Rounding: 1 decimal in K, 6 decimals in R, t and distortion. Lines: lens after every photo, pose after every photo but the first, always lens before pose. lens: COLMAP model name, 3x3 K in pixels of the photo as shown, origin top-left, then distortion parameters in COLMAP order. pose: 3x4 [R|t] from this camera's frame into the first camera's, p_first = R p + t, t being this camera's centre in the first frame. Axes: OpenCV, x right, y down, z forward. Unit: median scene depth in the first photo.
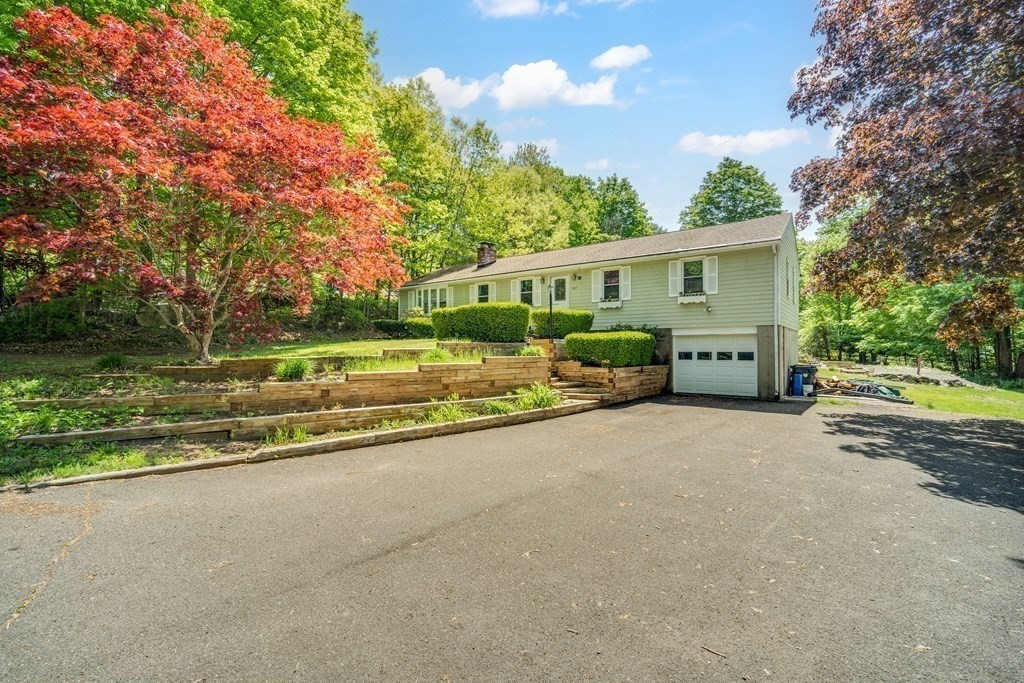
lens RADIAL K [[445.2, 0, 509.0], [0, 445.2, 338.9], [0, 0, 1]] dist [-0.012209, 0.000347]
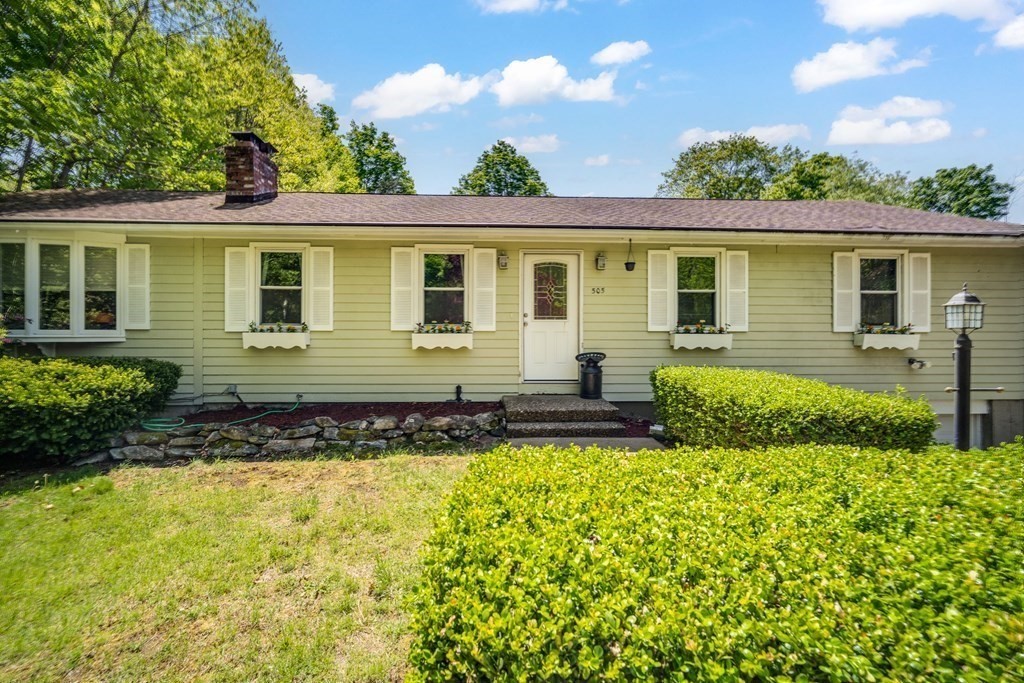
lens RADIAL K [[445.2, 0, 508.3], [0, 445.2, 340.4], [0, 0, 1]] dist [-0.012209, 0.000347]
pose [[0.775855, -0.002351, 0.630907, -0.184009], [-0.015993, 0.999598, 0.023393, -0.095029], [-0.630708, -0.028240, 0.775506, 0.903562]]
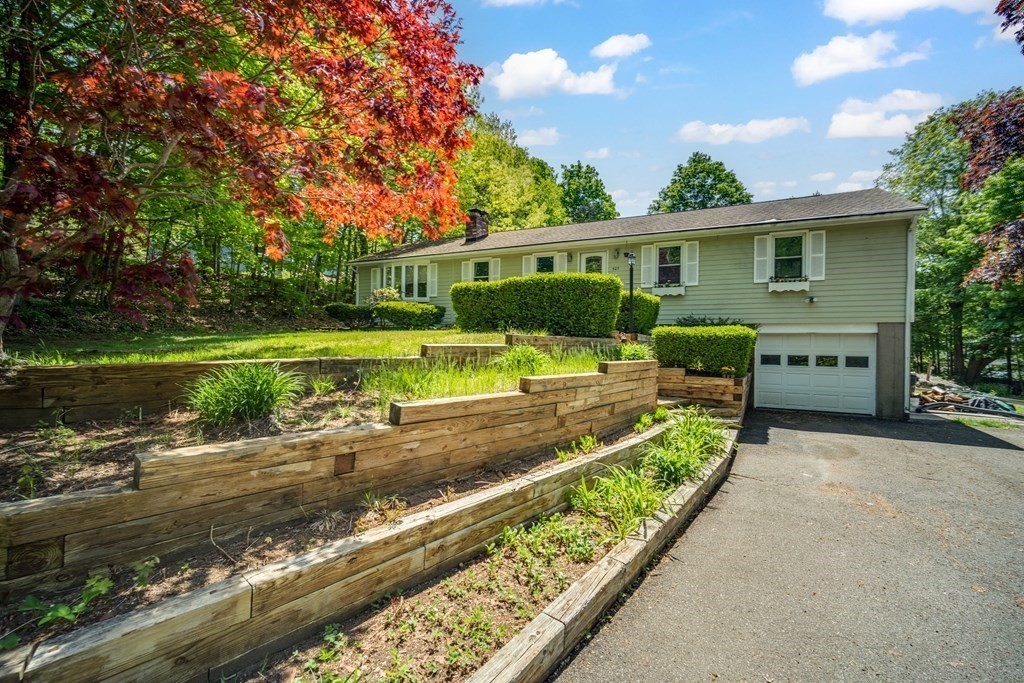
lens RADIAL K [[445.2, 0, 514.1], [0, 445.2, 348.5], [0, 0, 1]] dist [-0.012209, 0.000347]
pose [[0.984534, 0.016521, 0.174416, -0.185460], [-0.021174, 0.999467, 0.024854, 0.008566], [-0.173912, -0.028163, 0.984358, 0.335815]]
